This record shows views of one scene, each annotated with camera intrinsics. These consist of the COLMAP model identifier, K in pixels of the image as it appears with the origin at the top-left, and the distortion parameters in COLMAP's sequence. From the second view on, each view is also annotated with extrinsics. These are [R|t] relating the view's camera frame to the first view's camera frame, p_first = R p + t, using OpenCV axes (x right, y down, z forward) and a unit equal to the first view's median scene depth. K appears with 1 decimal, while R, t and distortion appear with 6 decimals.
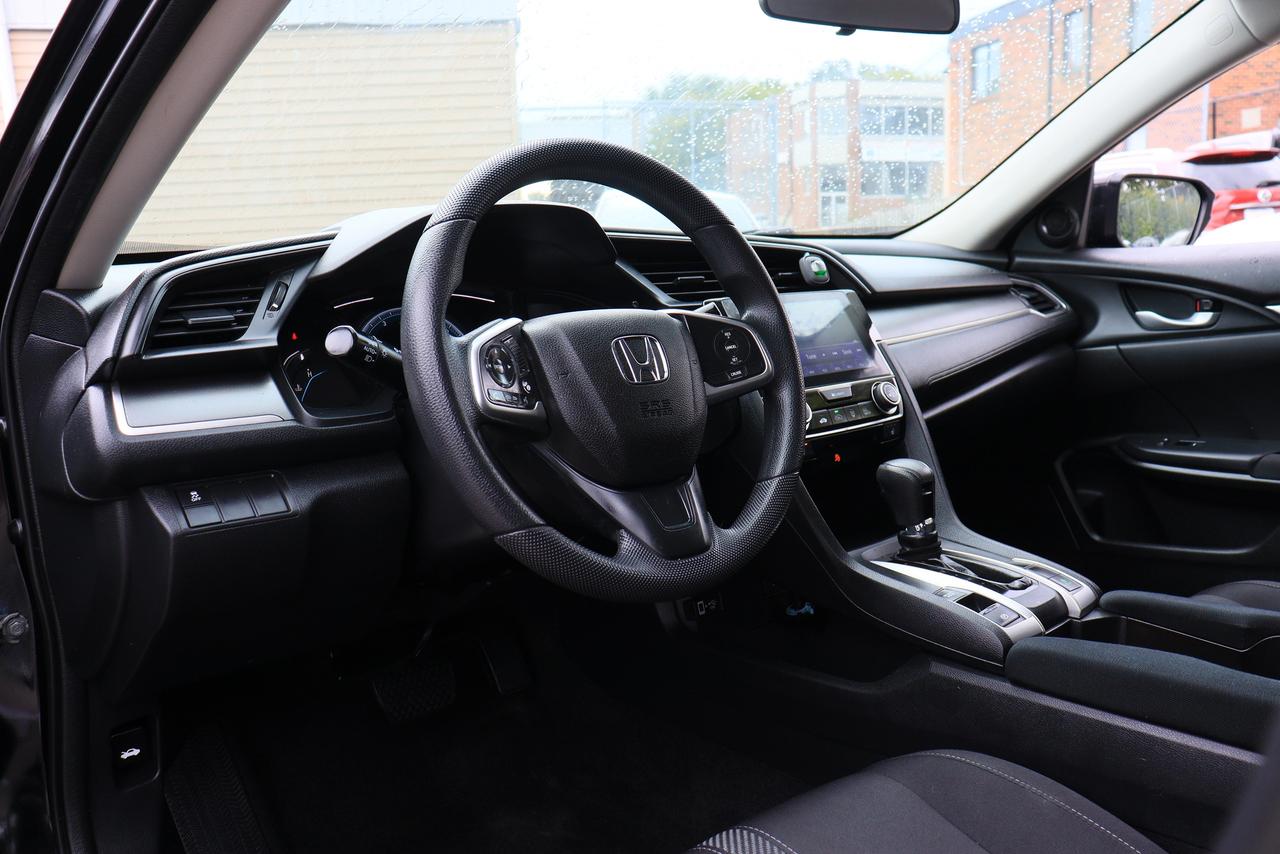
lens RADIAL K [[1059.7, 0, 640.0], [0, 1059.7, 427.0], [0, 0, 1]] dist [-0.174757, 0.167495]
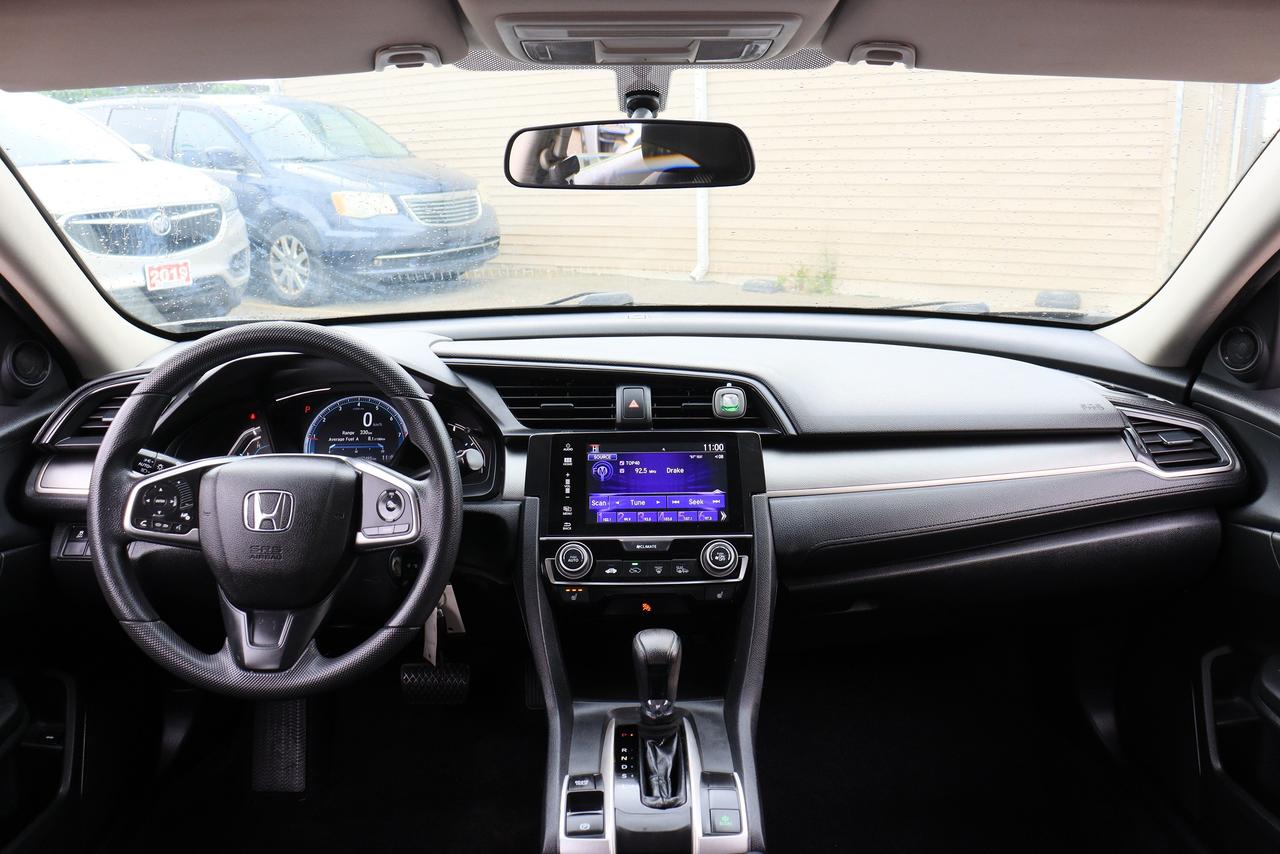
lens RADIAL K [[1059.7, 0, 640.0], [0, 1059.7, 427.0], [0, 0, 1]] dist [-0.174757, 0.167495]
pose [[0.765895, 0.176926, -0.618144, 0.824410], [-0.120412, 0.983854, 0.132407, -0.288859], [0.631590, -0.026978, 0.774833, 0.245700]]
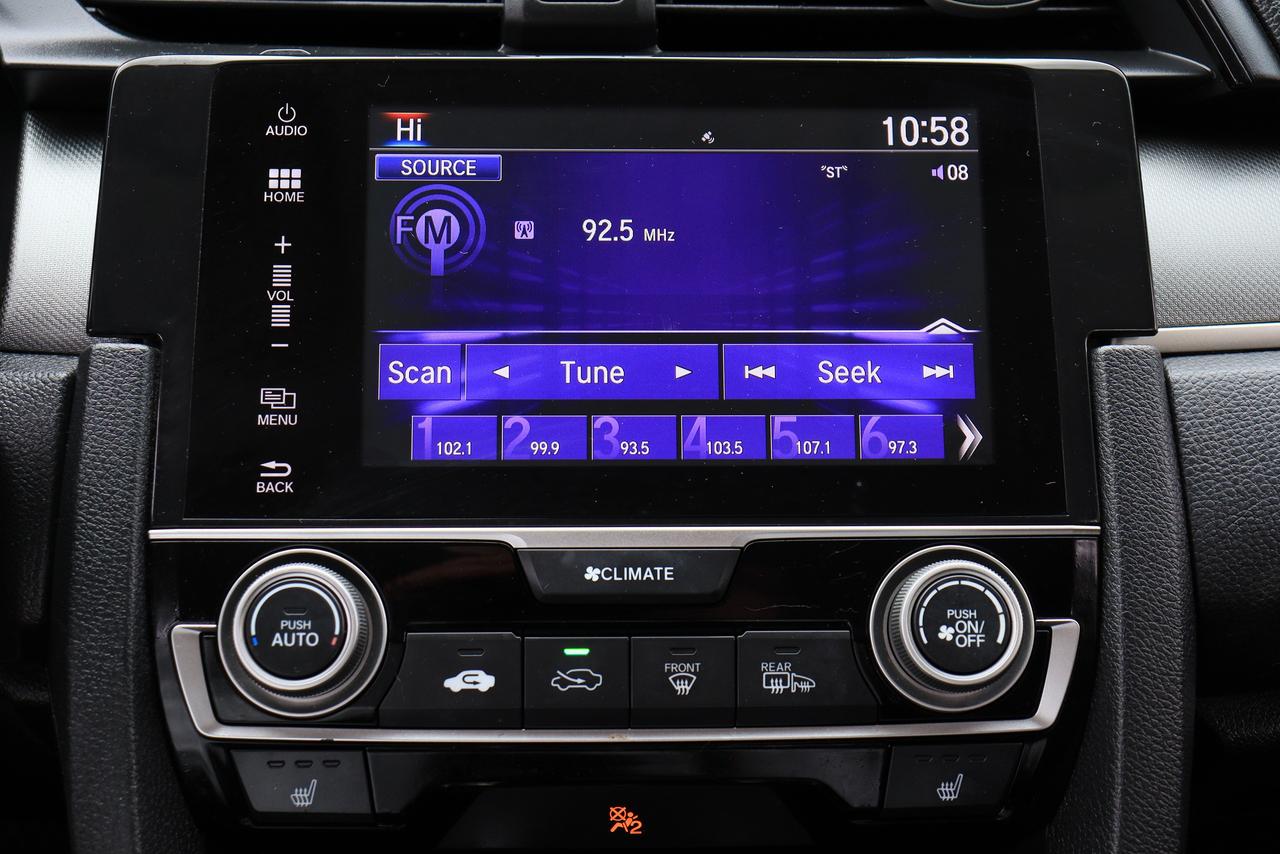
lens RADIAL K [[1957.3, 0, 640.0], [0, 1957.3, 427.0], [0, 0, 1]] dist [0.040540, 0.190742]
pose [[0.776416, 0.280146, -0.564532, 0.439059], [-0.137476, 0.949484, 0.282101, -0.187689], [0.615044, -0.141418, 0.775708, 0.729464]]
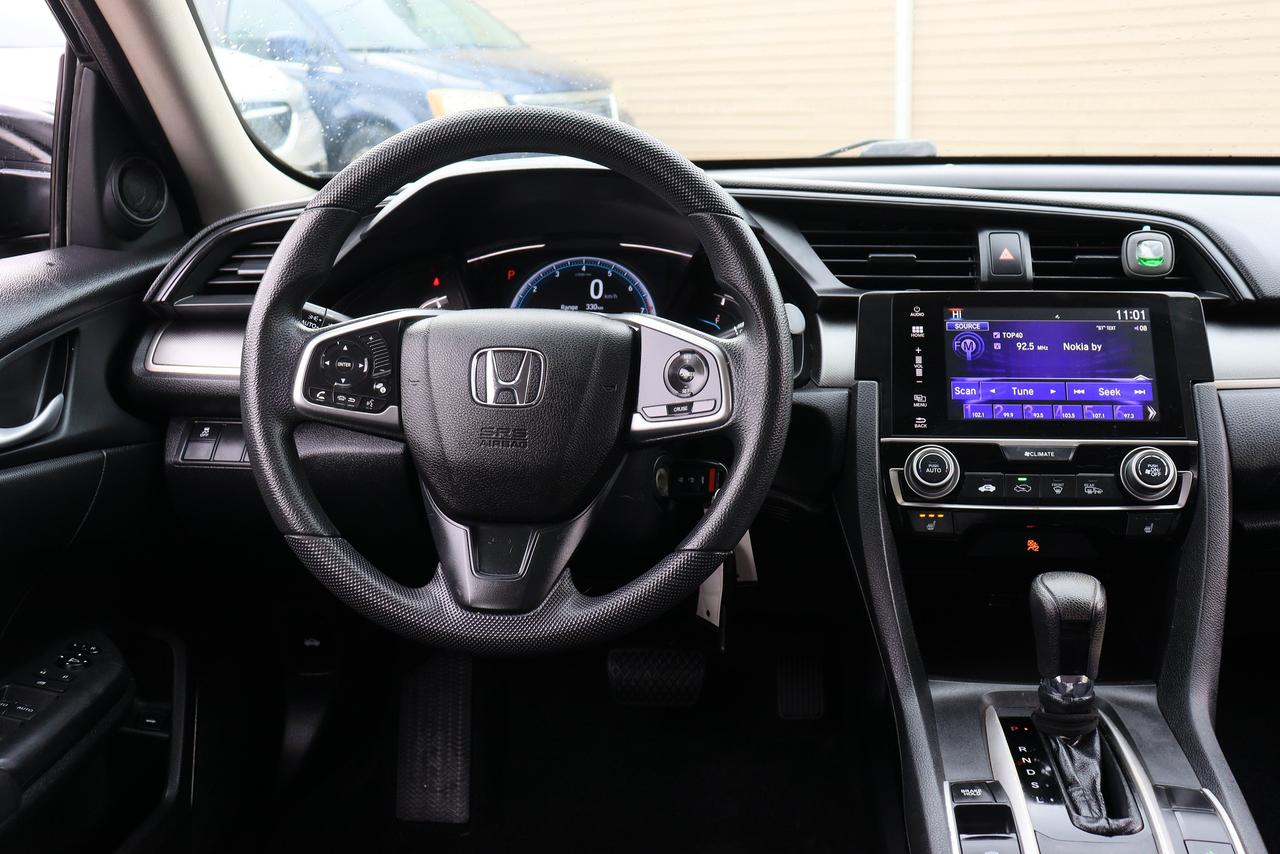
lens RADIAL K [[1338.8, 0, 640.0], [0, 1338.8, 427.0], [0, 0, 1]] dist [-0.105946, 0.198089]
pose [[0.689074, 0.197305, -0.697315, 0.636709], [-0.122726, 0.980096, 0.156043, -0.158173], [0.714224, -0.021946, 0.699573, 0.240759]]
